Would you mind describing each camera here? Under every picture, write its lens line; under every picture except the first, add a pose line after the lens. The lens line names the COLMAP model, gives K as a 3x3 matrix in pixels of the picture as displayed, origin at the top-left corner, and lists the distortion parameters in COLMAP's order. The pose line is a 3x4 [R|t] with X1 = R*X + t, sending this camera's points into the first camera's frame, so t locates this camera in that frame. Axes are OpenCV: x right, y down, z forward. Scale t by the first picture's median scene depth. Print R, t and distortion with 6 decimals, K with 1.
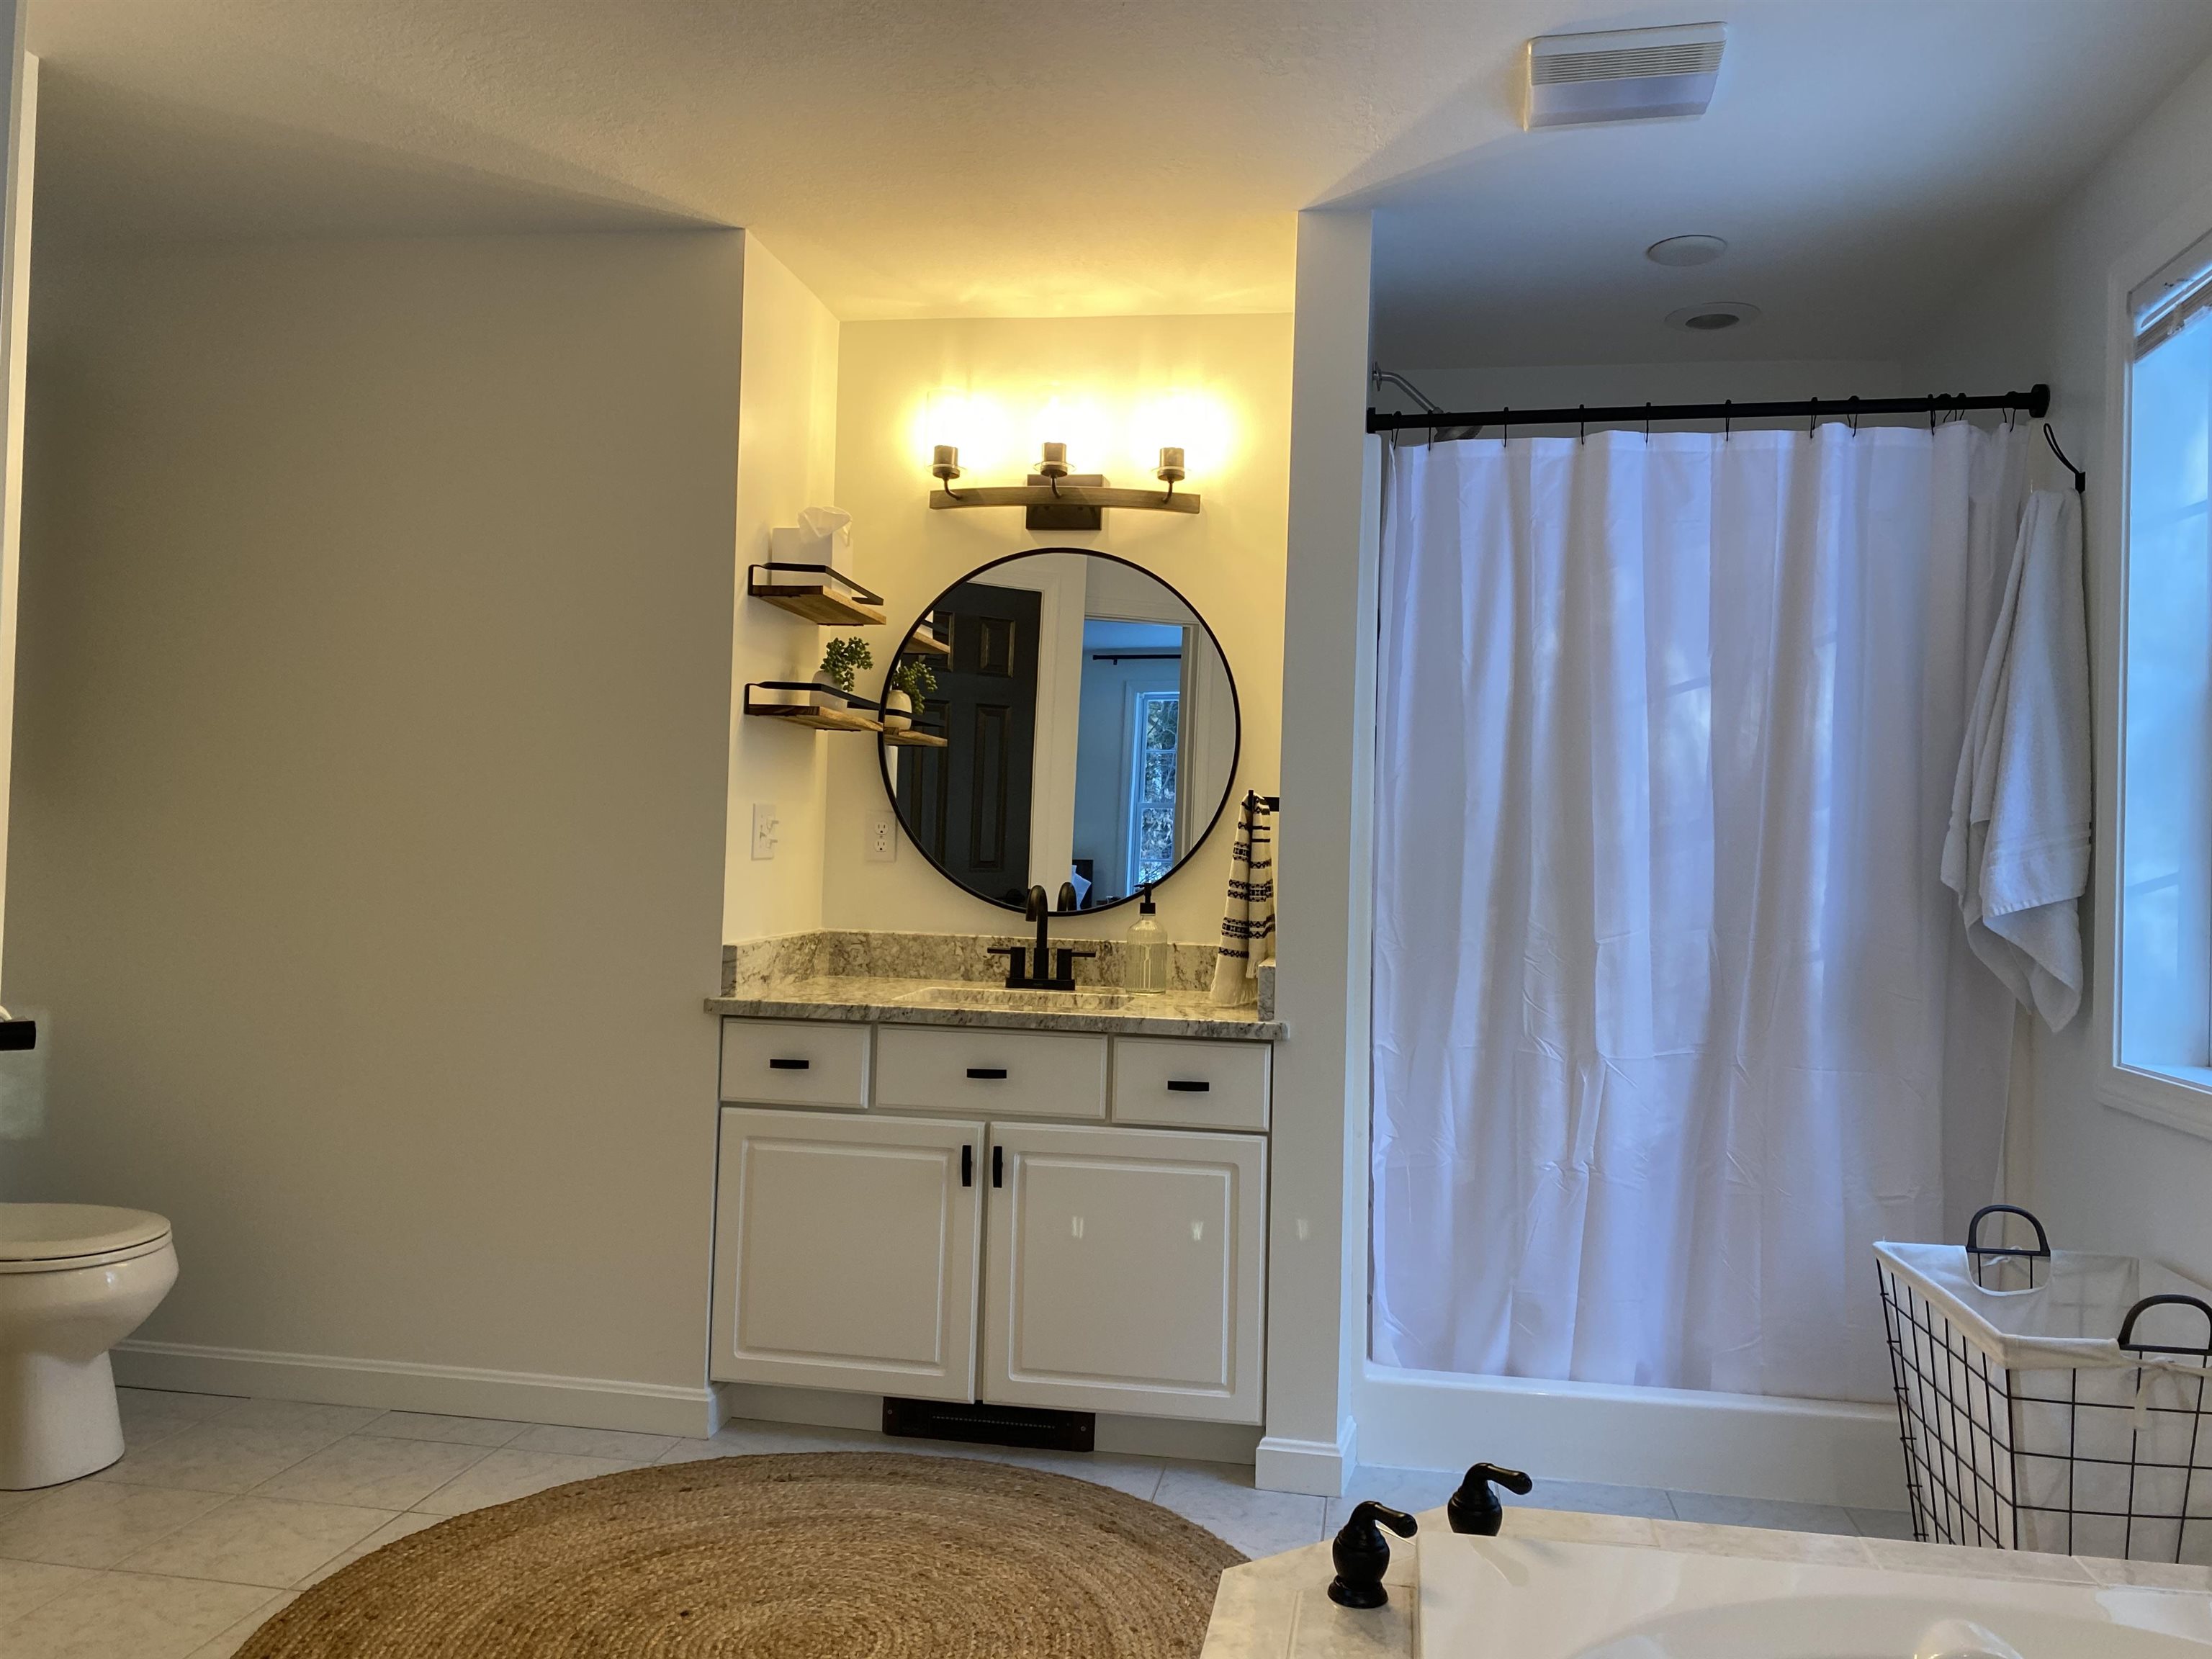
lens RADIAL K [[1678.0, 0, 1116.0], [0, 1678.0, 828.0], [0, 0, 1]] dist [0.045368, -0.055852]
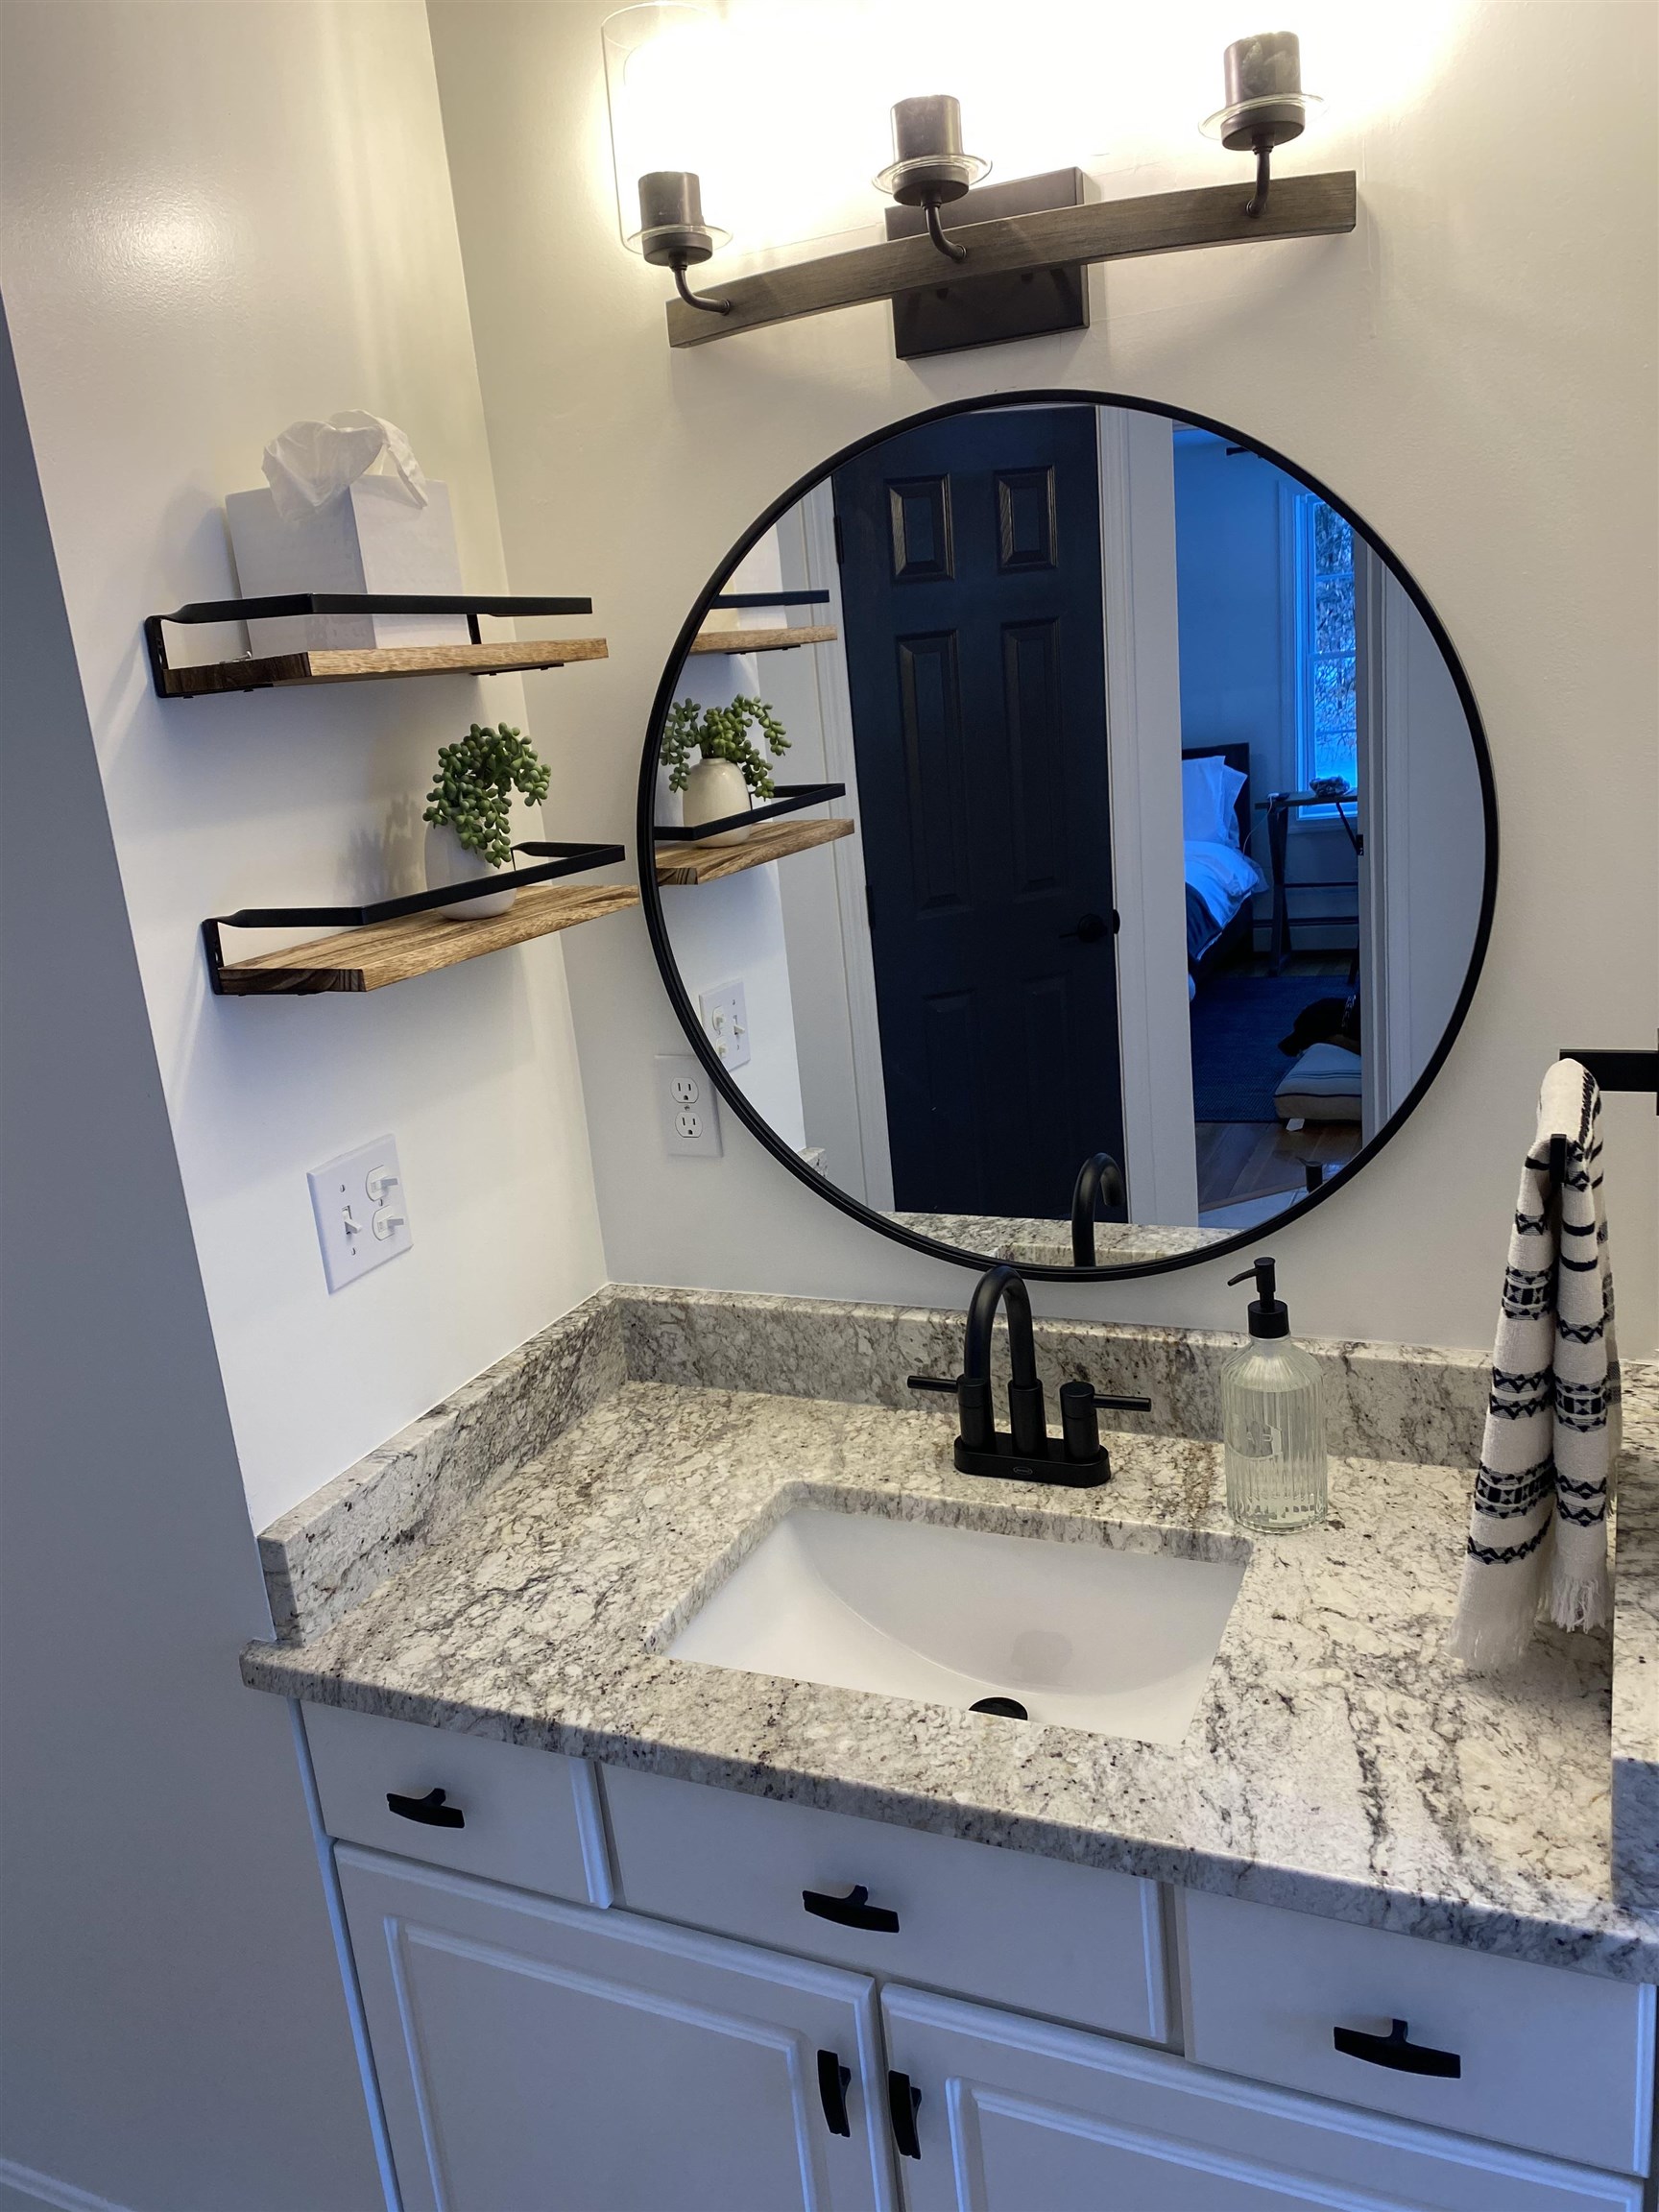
lens RADIAL K [[1678.0, 0, 818.6], [0, 1678.0, 1093.6], [0, 0, 1]] dist [0.045368, -0.055852]
pose [[0.955860, -0.054843, -0.288659, 0.038164], [0.131028, 0.958895, 0.251698, -0.130062], [0.262990, -0.278410, 0.923755, 0.655287]]
